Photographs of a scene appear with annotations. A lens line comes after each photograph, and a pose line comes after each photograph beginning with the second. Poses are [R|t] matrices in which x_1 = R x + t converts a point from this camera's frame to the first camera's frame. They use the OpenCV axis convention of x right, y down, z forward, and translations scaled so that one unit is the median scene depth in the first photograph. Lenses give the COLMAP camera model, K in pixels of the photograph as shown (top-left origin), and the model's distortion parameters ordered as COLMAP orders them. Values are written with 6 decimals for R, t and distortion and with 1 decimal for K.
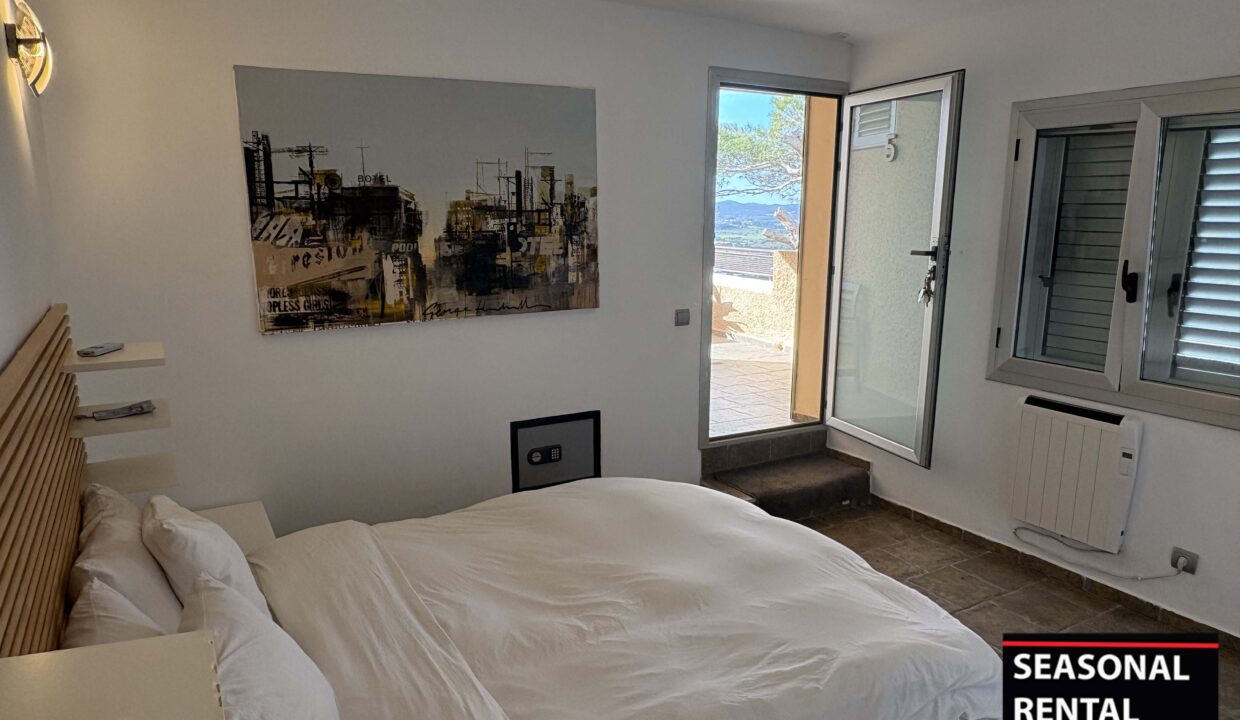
lens RADIAL K [[795.0, 0, 608.7], [0, 795.0, 366.1], [0, 0, 1]] dist [0.006926, 0.000497]
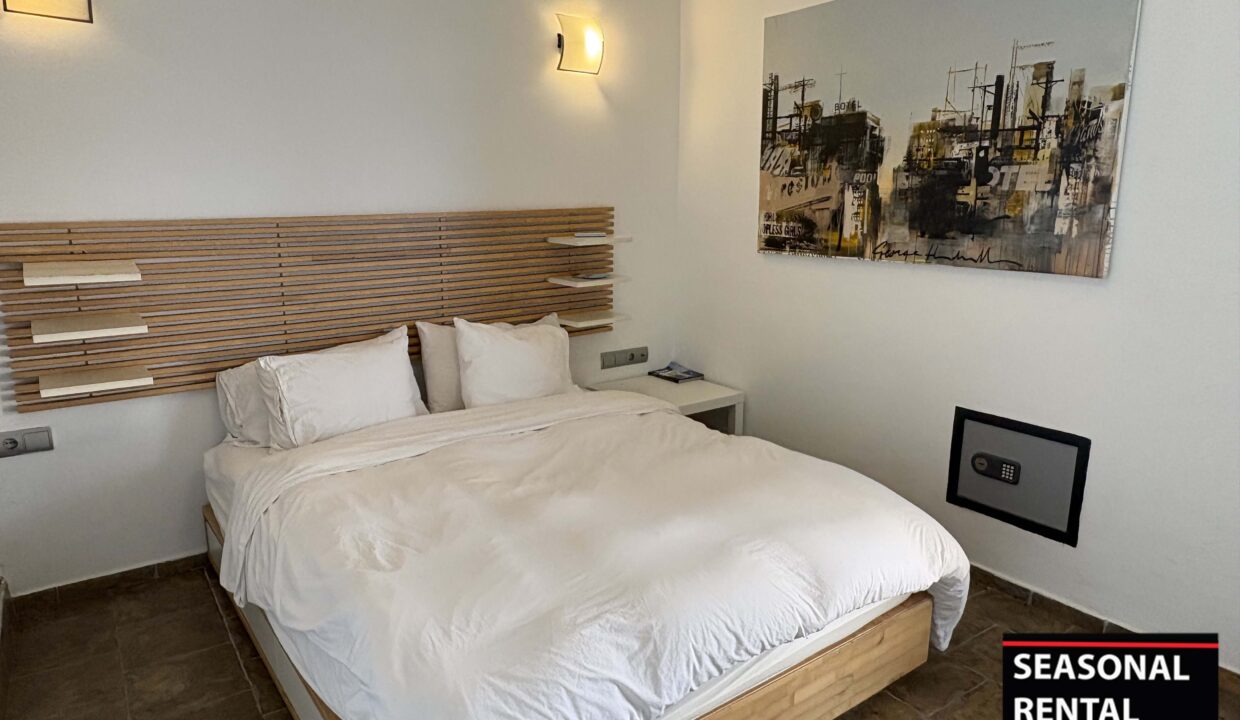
lens RADIAL K [[795.0, 0, 609.9], [0, 795.0, 365.2], [0, 0, 1]] dist [0.006926, 0.000497]
pose [[0.095704, 0.219788, -0.970842, 0.650507], [-0.192176, 0.961049, 0.198627, -0.064143], [0.976683, 0.167563, 0.134214, 0.601710]]
